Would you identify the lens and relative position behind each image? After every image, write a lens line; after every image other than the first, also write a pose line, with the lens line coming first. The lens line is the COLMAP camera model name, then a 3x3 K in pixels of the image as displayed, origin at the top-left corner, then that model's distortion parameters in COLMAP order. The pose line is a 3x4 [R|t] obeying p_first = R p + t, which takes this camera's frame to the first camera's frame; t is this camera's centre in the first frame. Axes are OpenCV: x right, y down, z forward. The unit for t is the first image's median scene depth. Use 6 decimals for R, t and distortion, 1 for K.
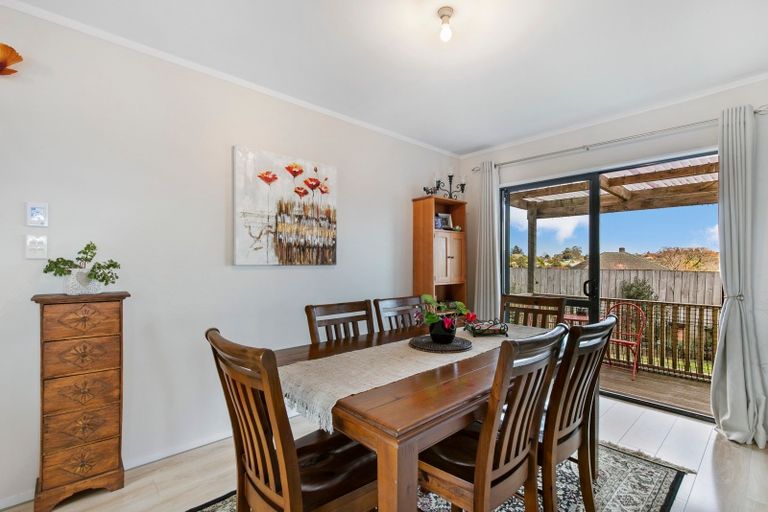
lens RADIAL K [[347.3, 0, 384.0], [0, 347.3, 256.0], [0, 0, 1]] dist [0.023258, 0.000027]
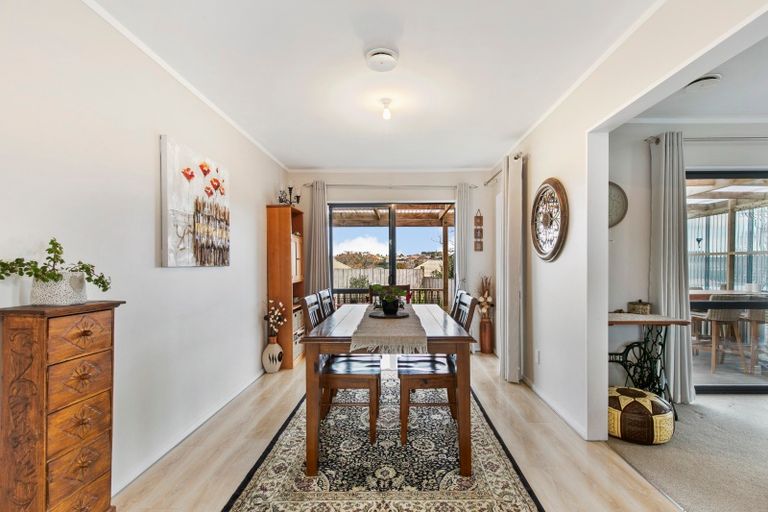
lens RADIAL K [[347.3, 0, 384.0], [0, 347.3, 256.0], [0, 0, 1]] dist [0.023258, 0.000027]
pose [[0.707264, 0.001445, 0.706948, -0.618577], [0.003773, 0.999976, -0.005819, 0.004445], [-0.706939, 0.006782, 0.707242, -0.046825]]
